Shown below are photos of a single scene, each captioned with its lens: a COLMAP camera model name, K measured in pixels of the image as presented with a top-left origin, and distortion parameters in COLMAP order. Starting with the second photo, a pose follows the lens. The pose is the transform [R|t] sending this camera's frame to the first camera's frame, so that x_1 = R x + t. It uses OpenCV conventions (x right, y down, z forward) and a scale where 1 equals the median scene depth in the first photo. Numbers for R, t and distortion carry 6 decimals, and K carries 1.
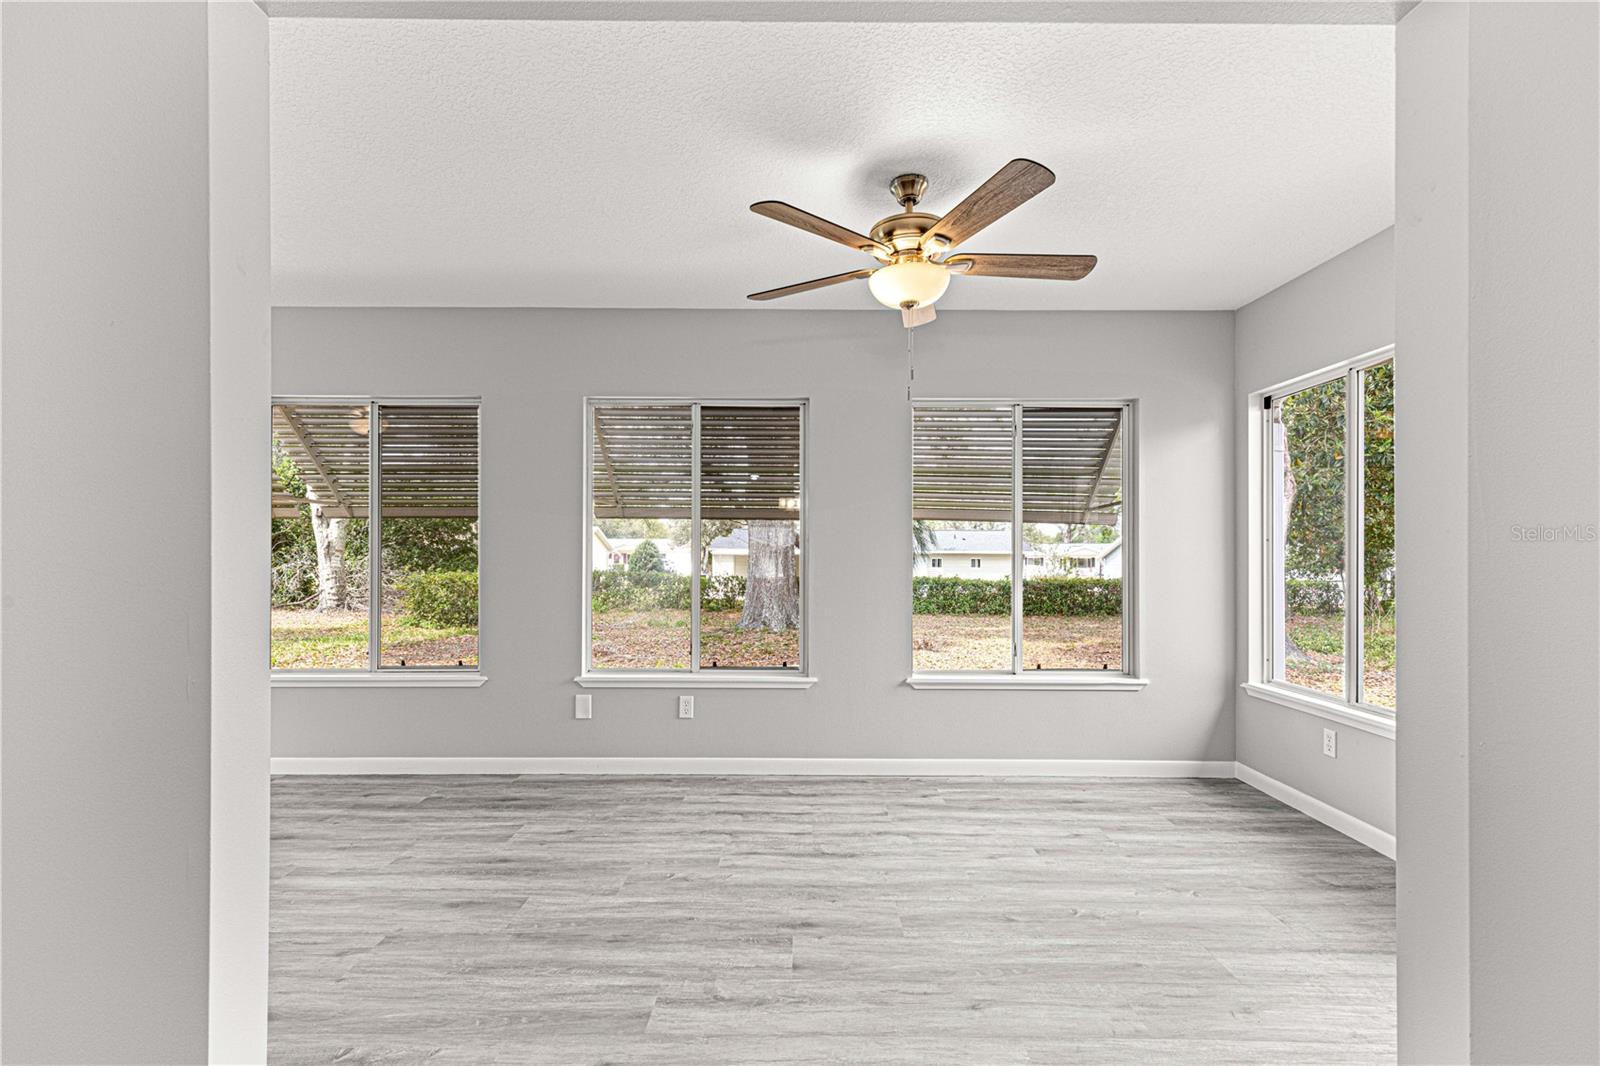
lens RADIAL K [[713.6, 0, 802.9], [0, 713.6, 544.6], [0, 0, 1]] dist [0.003748, -0.000083]
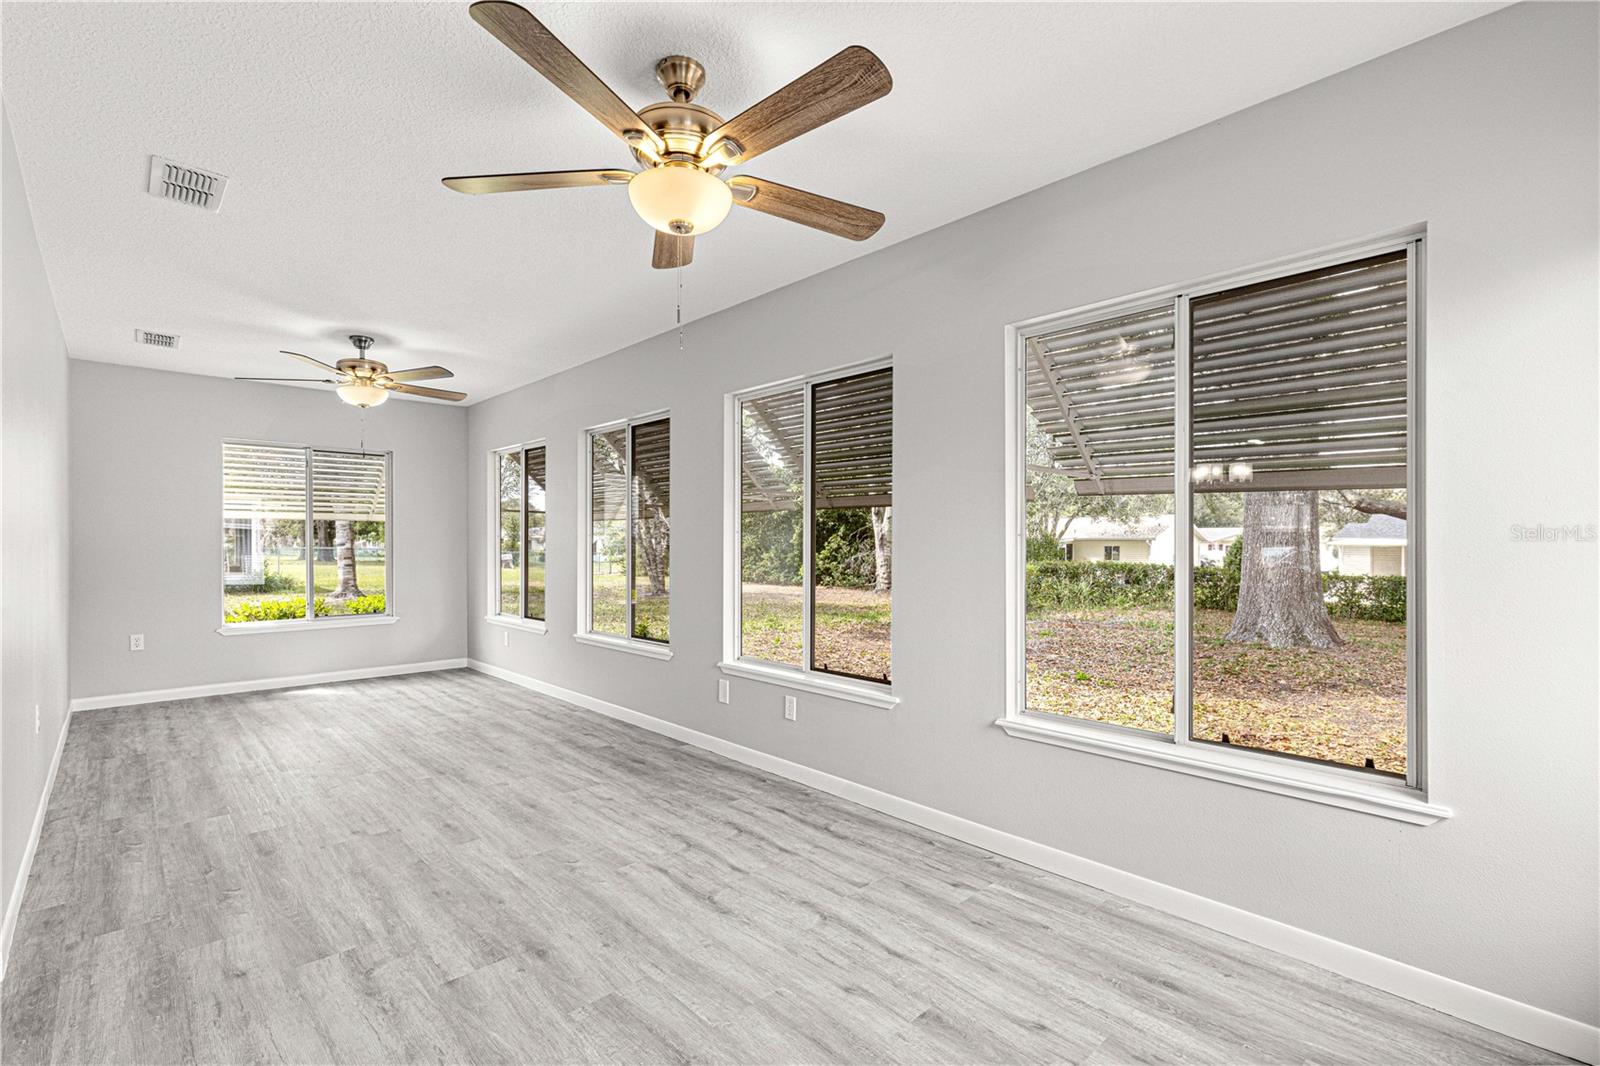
lens RADIAL K [[720.4, 0, 821.4], [0, 720.4, 540.5], [0, 0, 1]] dist [0.002202, 0.000229]
pose [[0.697355, -0.003629, -0.716717, 0.615536], [0.008343, 0.999961, 0.003055, 0.006145], [0.716678, -0.008110, 0.697357, 0.420544]]
